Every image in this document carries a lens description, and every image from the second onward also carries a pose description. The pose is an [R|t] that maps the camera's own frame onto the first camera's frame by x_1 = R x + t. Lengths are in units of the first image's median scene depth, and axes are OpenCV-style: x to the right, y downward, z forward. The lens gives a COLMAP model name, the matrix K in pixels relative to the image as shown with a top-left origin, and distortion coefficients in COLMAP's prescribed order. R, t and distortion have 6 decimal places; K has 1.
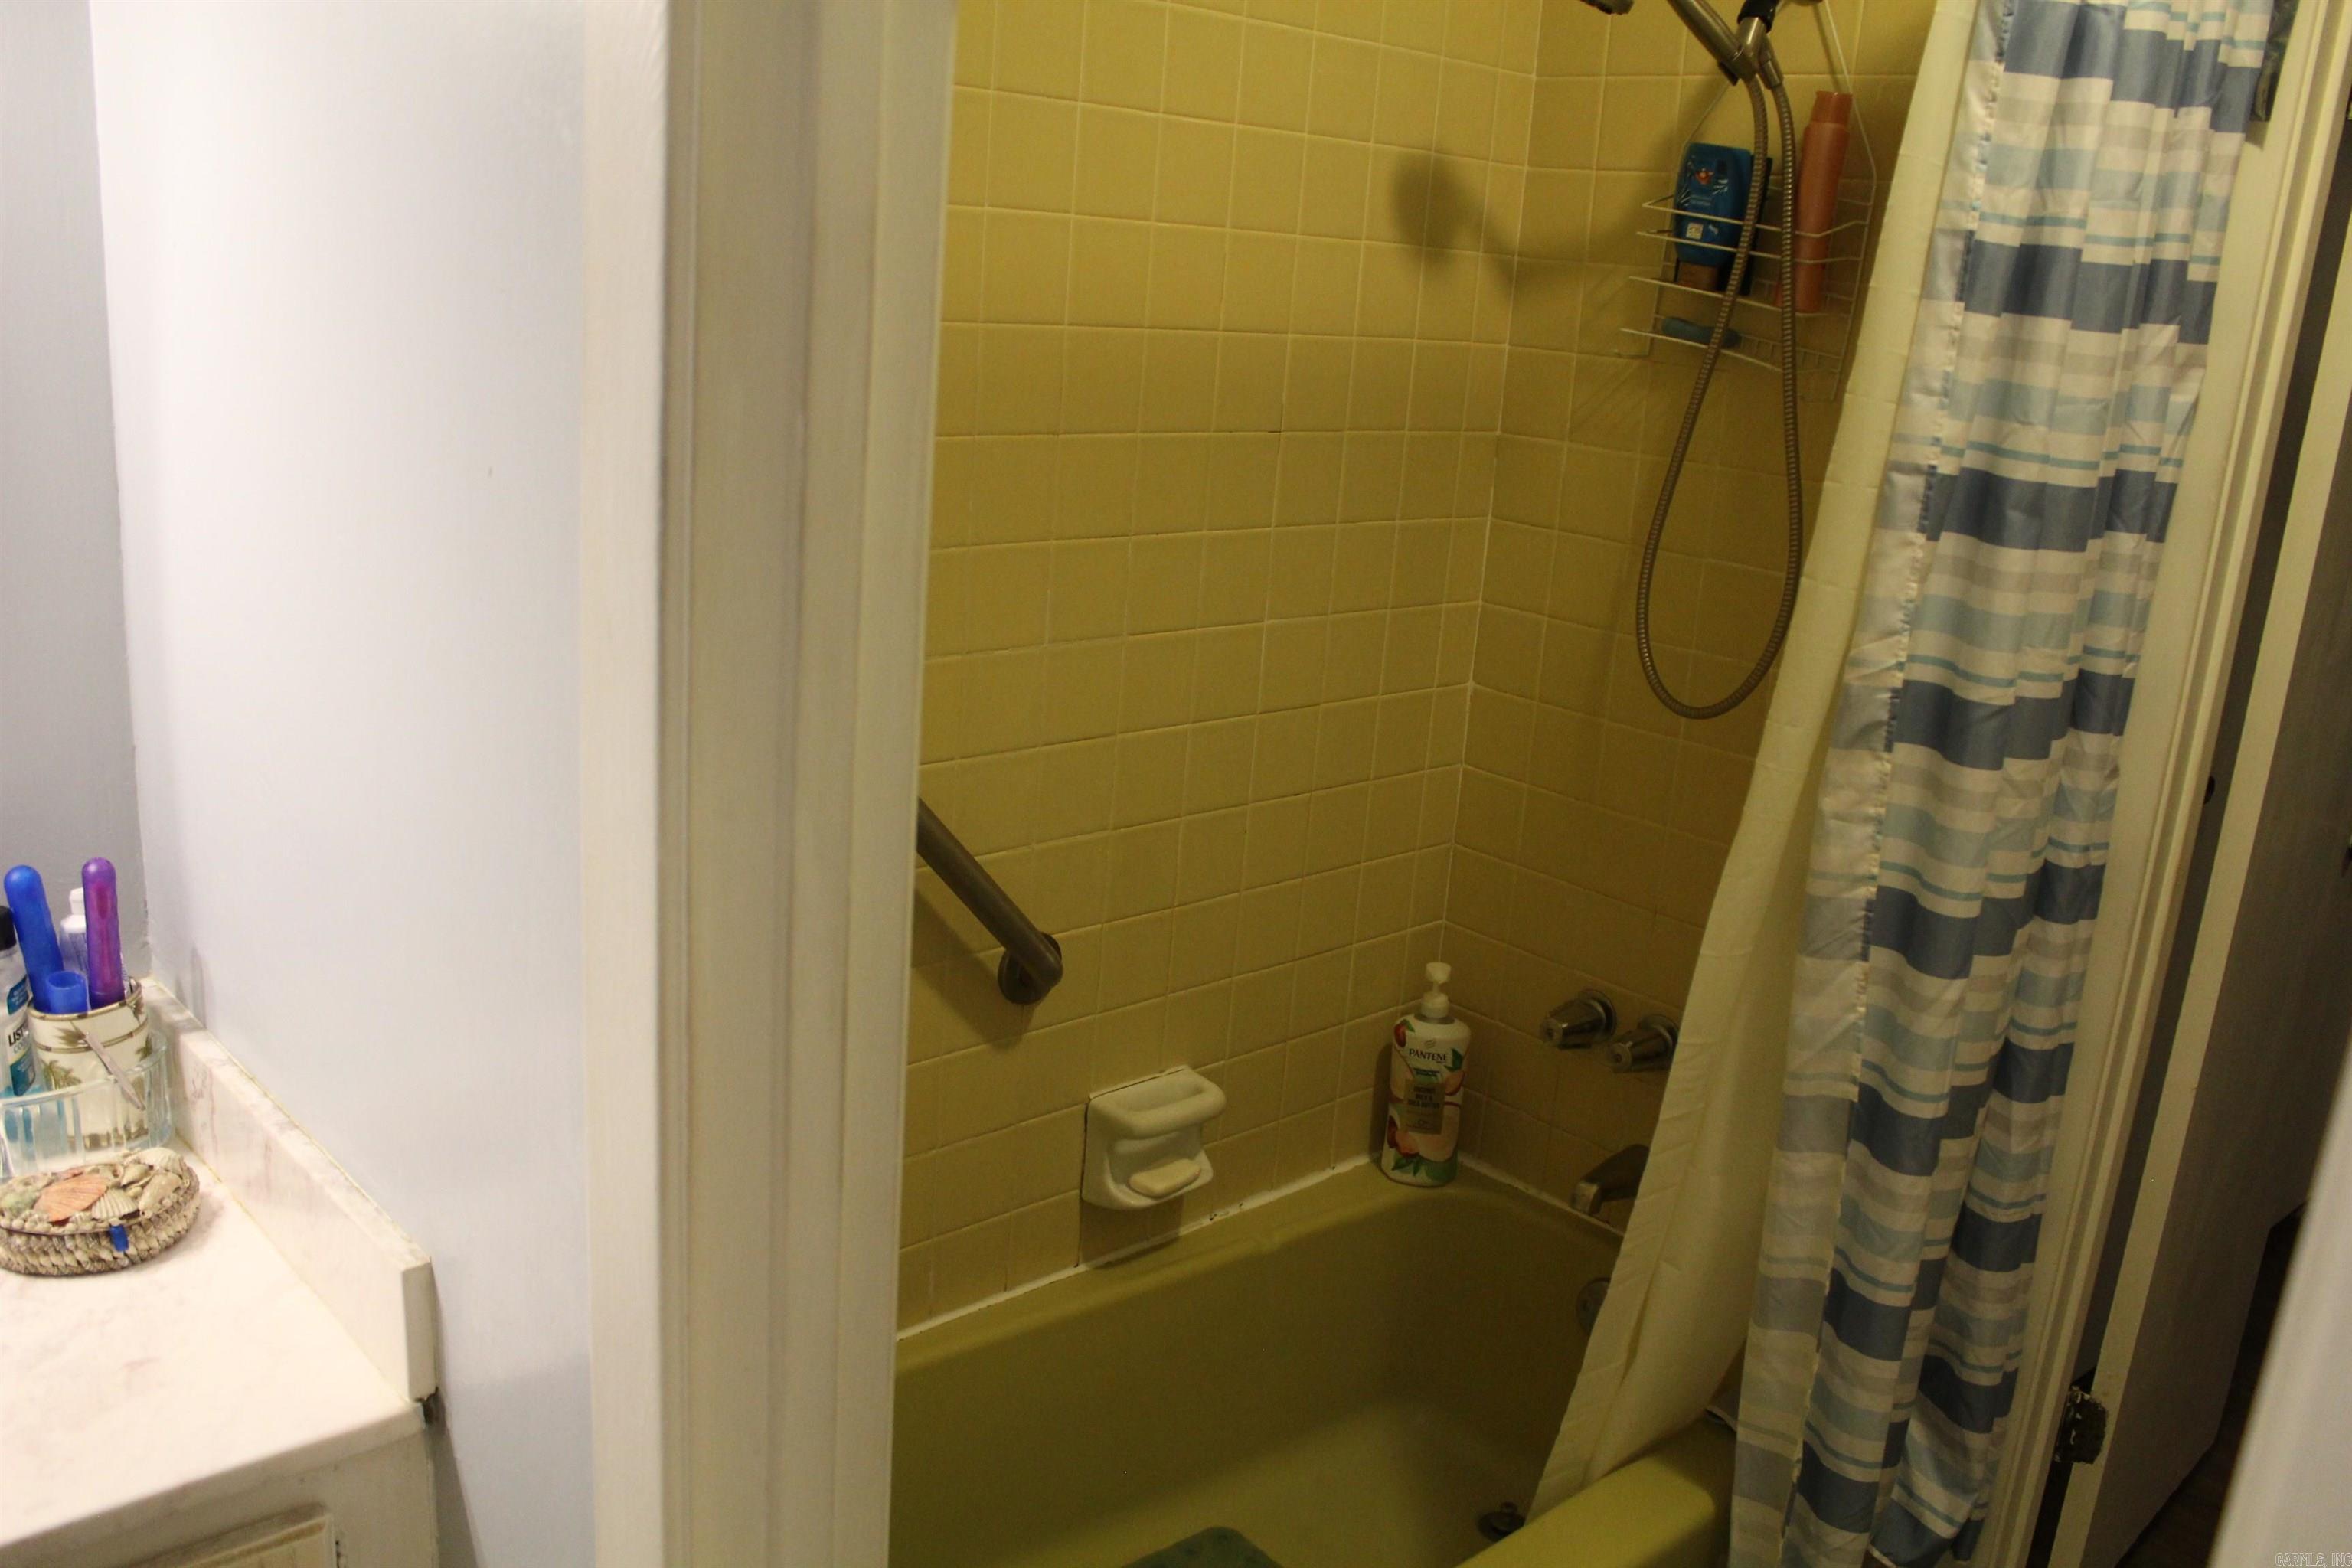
lens RADIAL K [[1984.5, 0, 1170.2], [0, 1984.5, 774.0], [0, 0, 1]] dist [-0.155167, 0.143843]
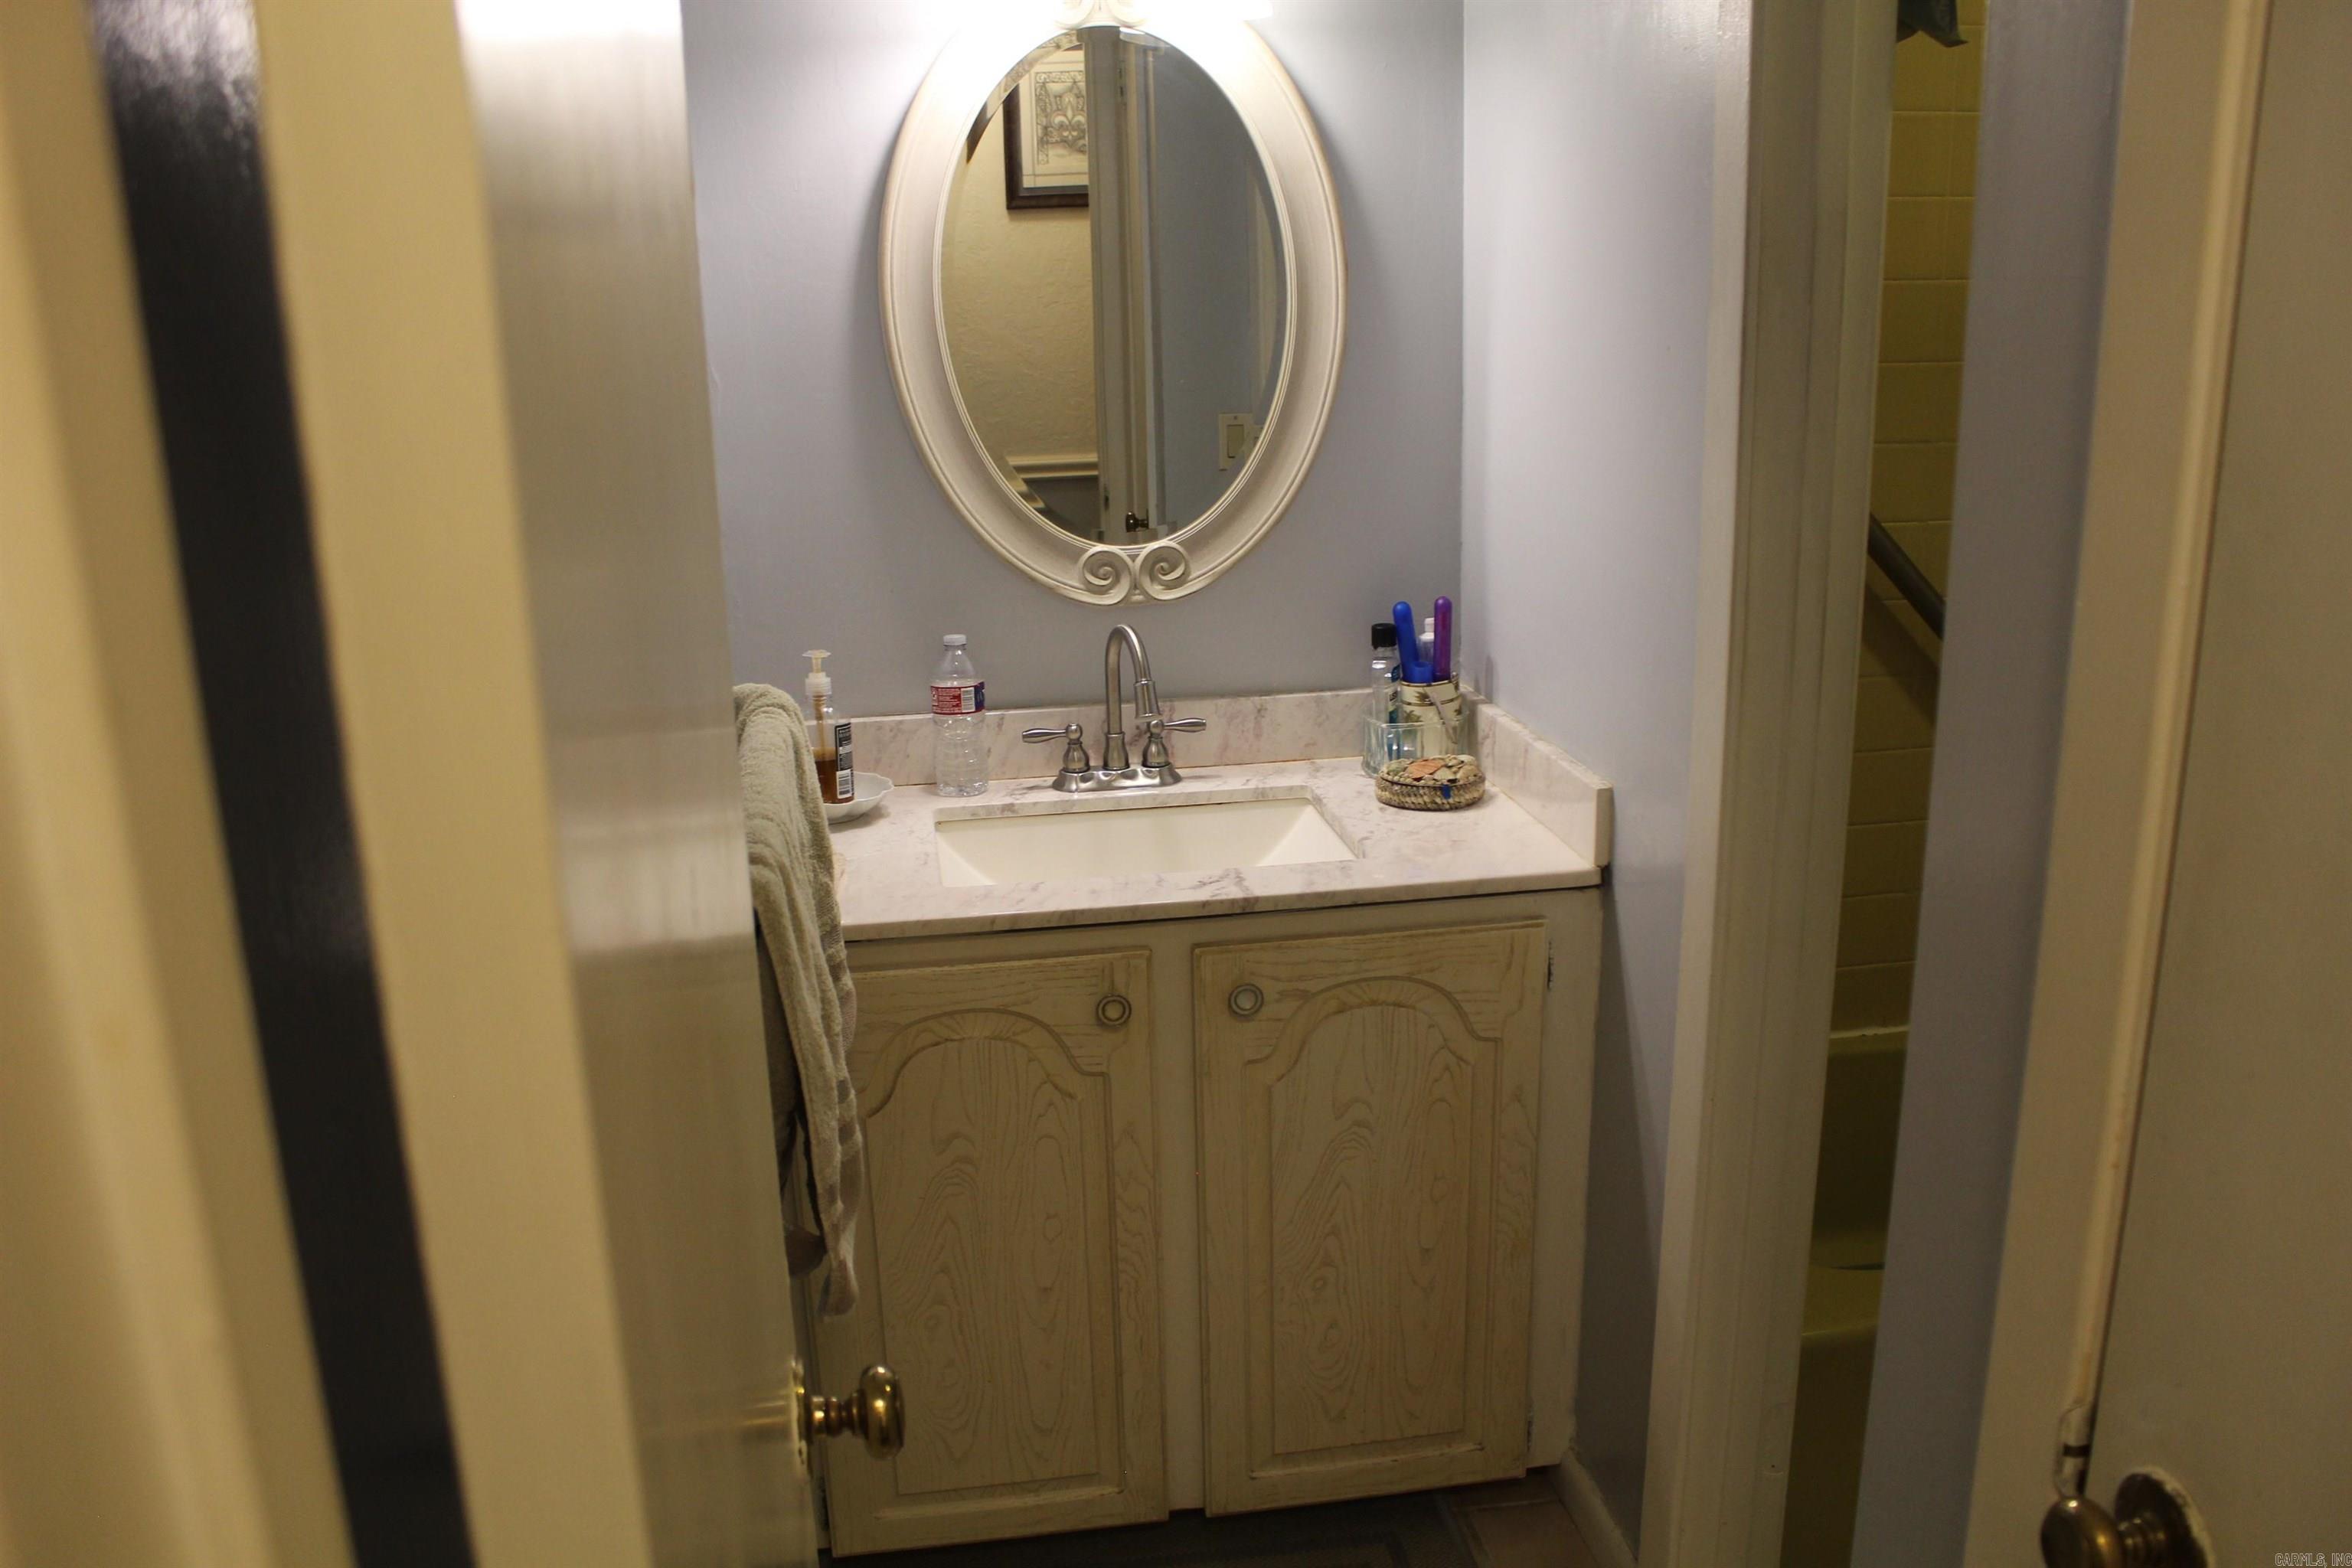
lens RADIAL K [[1984.5, 0, 1184.3], [0, 1984.5, 786.4], [0, 0, 1]] dist [-0.155167, 0.143843]
pose [[0.835391, 0.066233, -0.545651, 0.252352], [-0.064418, 0.997670, 0.022476, 0.195127], [0.545868, 0.016374, 0.837711, -0.666941]]
